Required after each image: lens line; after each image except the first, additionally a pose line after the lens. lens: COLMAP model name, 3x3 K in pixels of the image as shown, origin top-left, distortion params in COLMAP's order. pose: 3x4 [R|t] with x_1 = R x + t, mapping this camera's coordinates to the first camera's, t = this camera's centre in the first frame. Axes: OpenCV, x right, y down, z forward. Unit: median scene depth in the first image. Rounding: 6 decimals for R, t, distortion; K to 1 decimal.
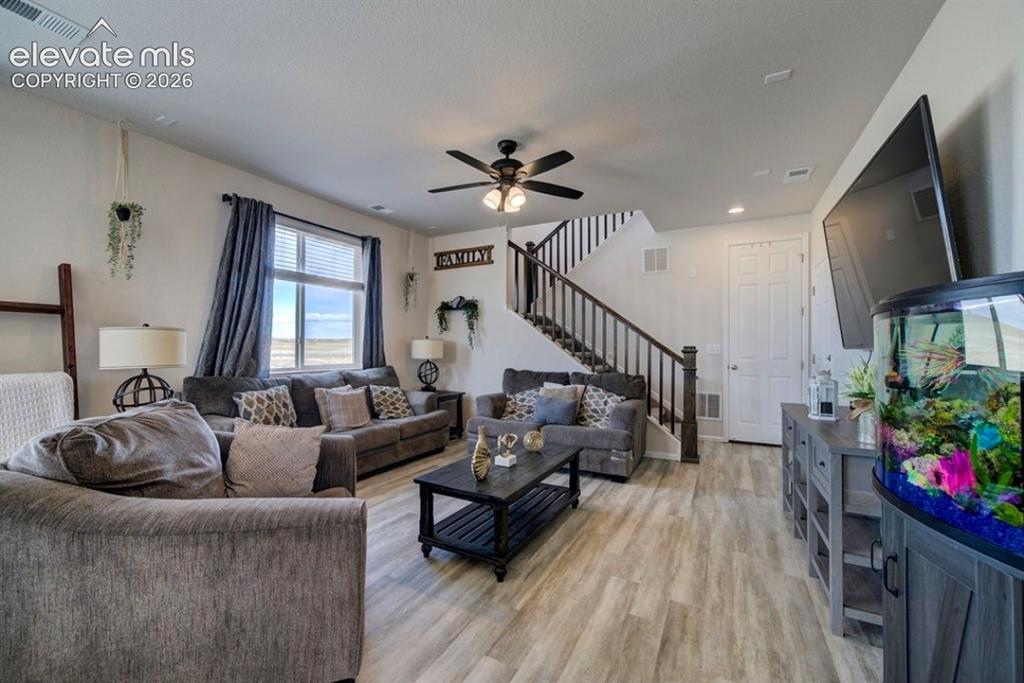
lens RADIAL K [[416.9, 0, 500.9], [0, 416.9, 339.4], [0, 0, 1]] dist [-0.036145, 0.019565]
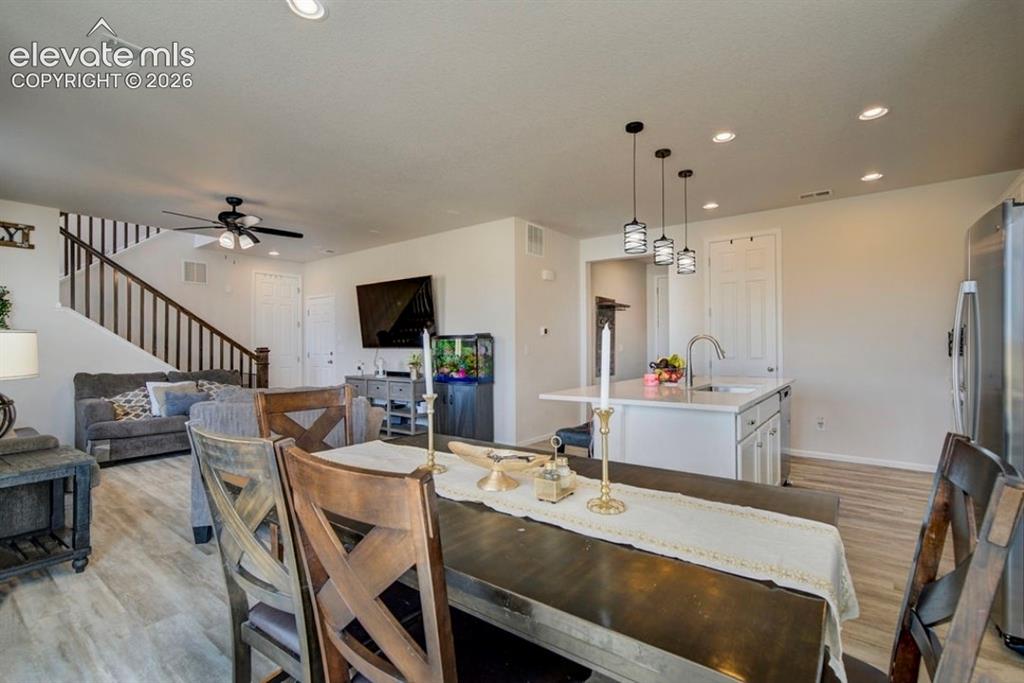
lens RADIAL K [[457.0, 0, 516.7], [0, 457.0, 346.2], [0, 0, 1]] dist [0.001177, -0.001113]
pose [[0.146257, -0.004188, 0.989238, -0.863376], [-0.012782, 0.999900, 0.006123, -0.007611], [-0.989164, -0.013540, 0.146189, -0.091579]]
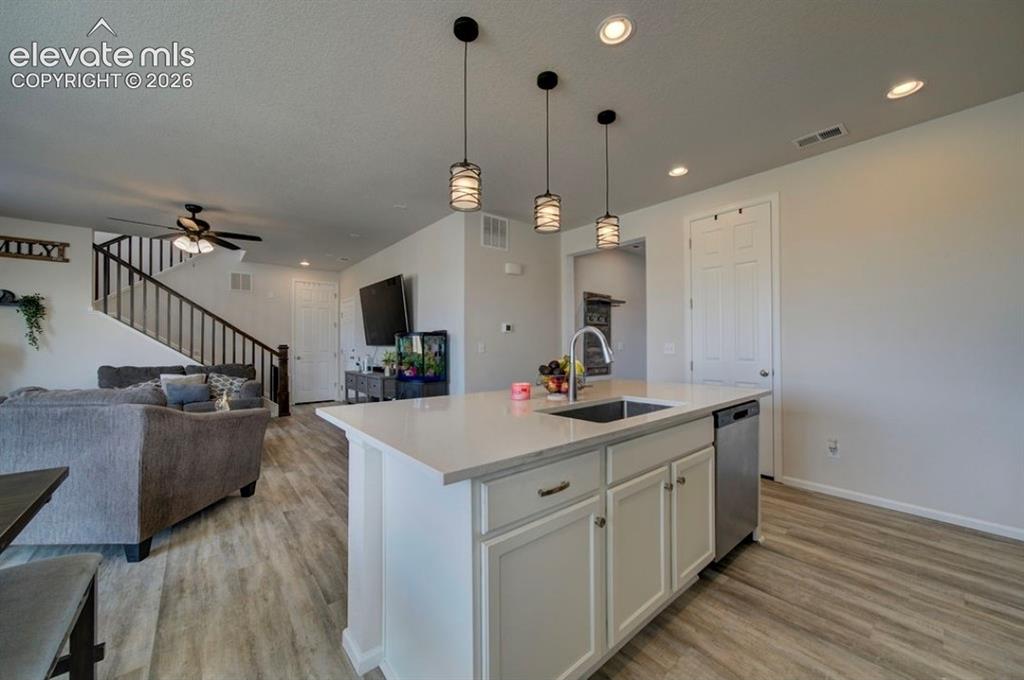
lens RADIAL K [[373.6, 0, 511.2], [0, 373.6, 343.8], [0, 0, 1]] dist [0.000744, 0.000515]
pose [[0.357270, -0.004059, 0.933992, -0.527370], [-0.011988, 0.999888, 0.008932, -0.009966], [-0.933924, -0.014388, 0.357182, -0.335150]]
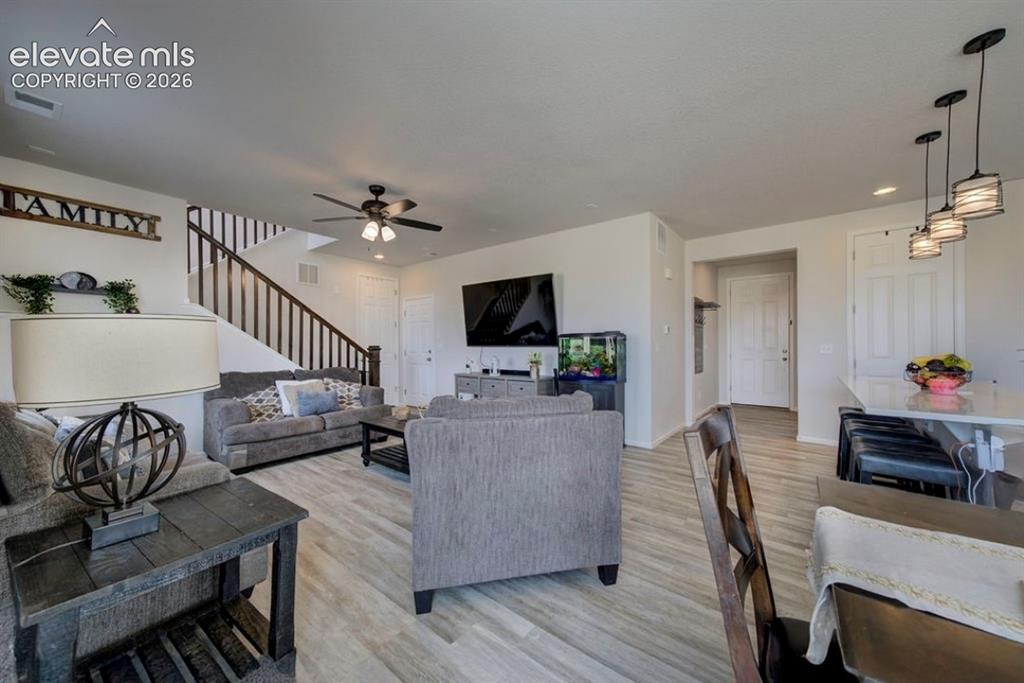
lens RADIAL K [[371.0, 0, 516.6], [0, 371.0, 346.0], [0, 0, 1]] dist [0.000564, 0.020189]
pose [[0.168324, -0.006189, 0.985712, -0.676075], [-0.014093, 0.999863, 0.008684, -0.000745], [-0.985631, -0.015353, 0.168214, 0.243561]]
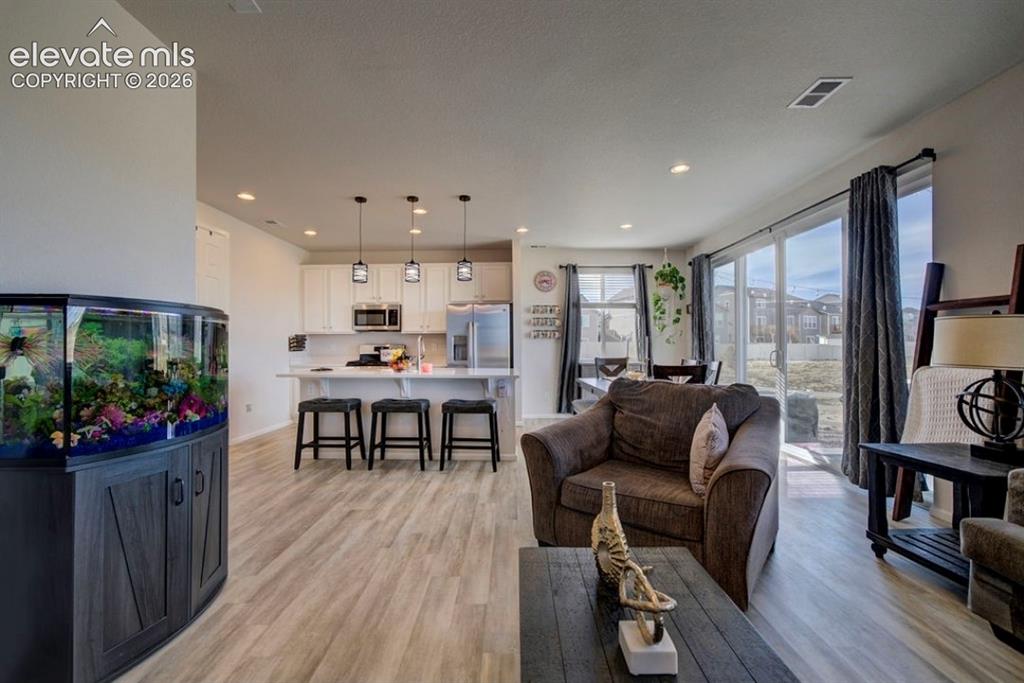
lens RADIAL K [[430.0, 0, 494.5], [0, 430.0, 342.9], [0, 0, 1]] dist [0.000641, 0.000011]
pose [[-0.892629, -0.005657, -0.450757, 0.161570], [0.006928, 0.999631, -0.026266, 0.019977], [0.450739, -0.026568, -0.892260, 0.690182]]
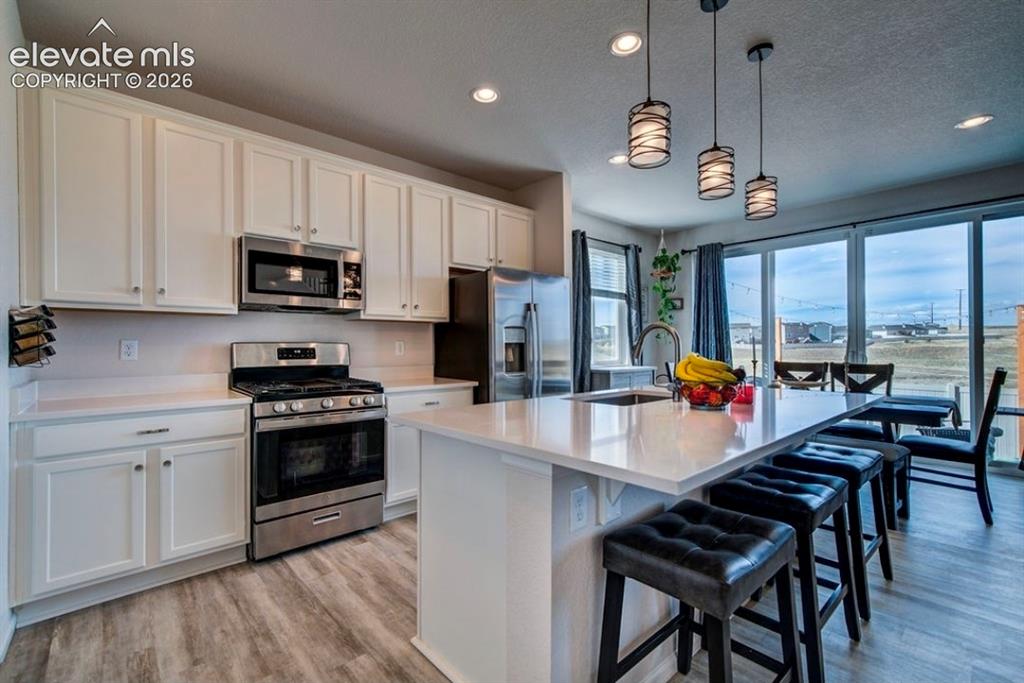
lens RADIAL K [[444.9, 0, 506.6], [0, 444.9, 342.6], [0, 0, 1]] dist [0.009685, 0.000313]
pose [[-0.324337, -0.010601, -0.945882, 0.346611], [0.018619, 0.999672, -0.017589, 0.001085], [0.945758, -0.023316, -0.324034, -0.274356]]
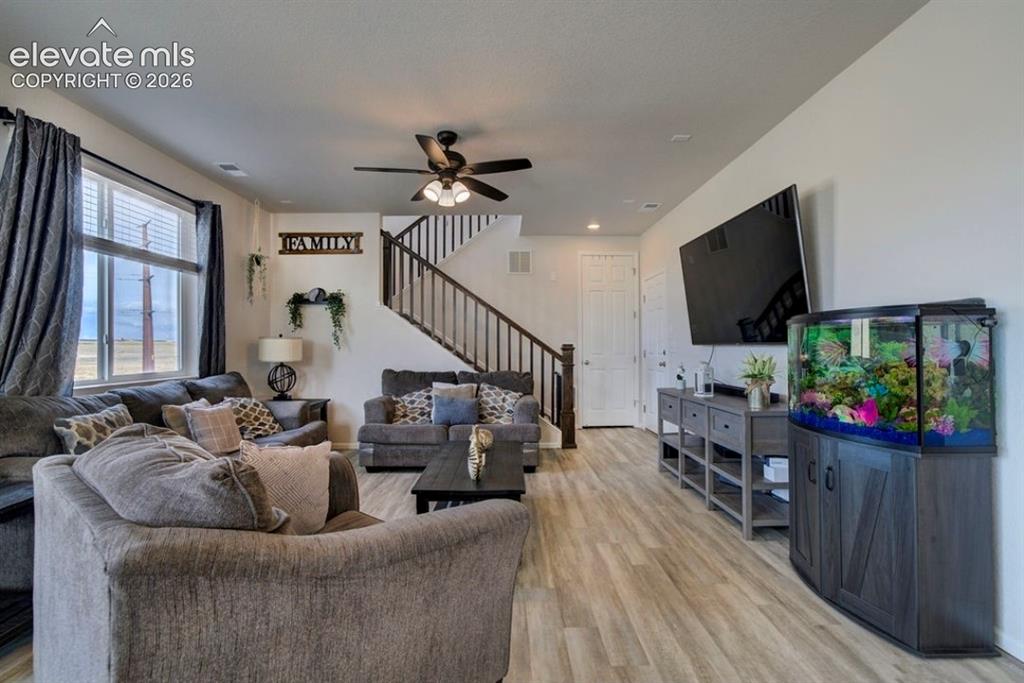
lens RADIAL K [[444.9, 0, 506.6], [0, 444.9, 342.6], [0, 0, 1]] dist [0.009685, 0.000313]
pose [[0.871361, -0.005474, 0.490611, -0.243654], [0.000981, 0.999955, 0.009414, 0.000761], [-0.490641, -0.007721, 0.871328, 0.015525]]
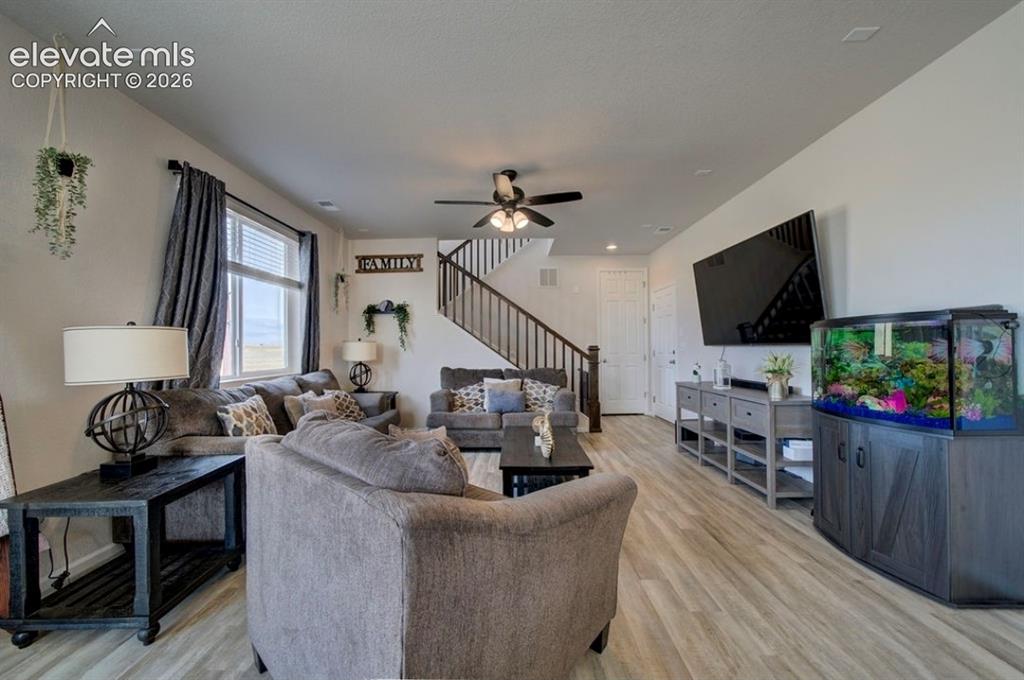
lens RADIAL K [[371.6, 0, 501.4], [0, 371.6, 345.8], [0, 0, 1]] dist [-0.011510, 0.005084]
pose [[0.887409, -0.011058, 0.460850, -0.316608], [0.005956, 0.999904, 0.012524, 0.000666], [-0.460944, -0.008369, 0.887390, 0.051647]]
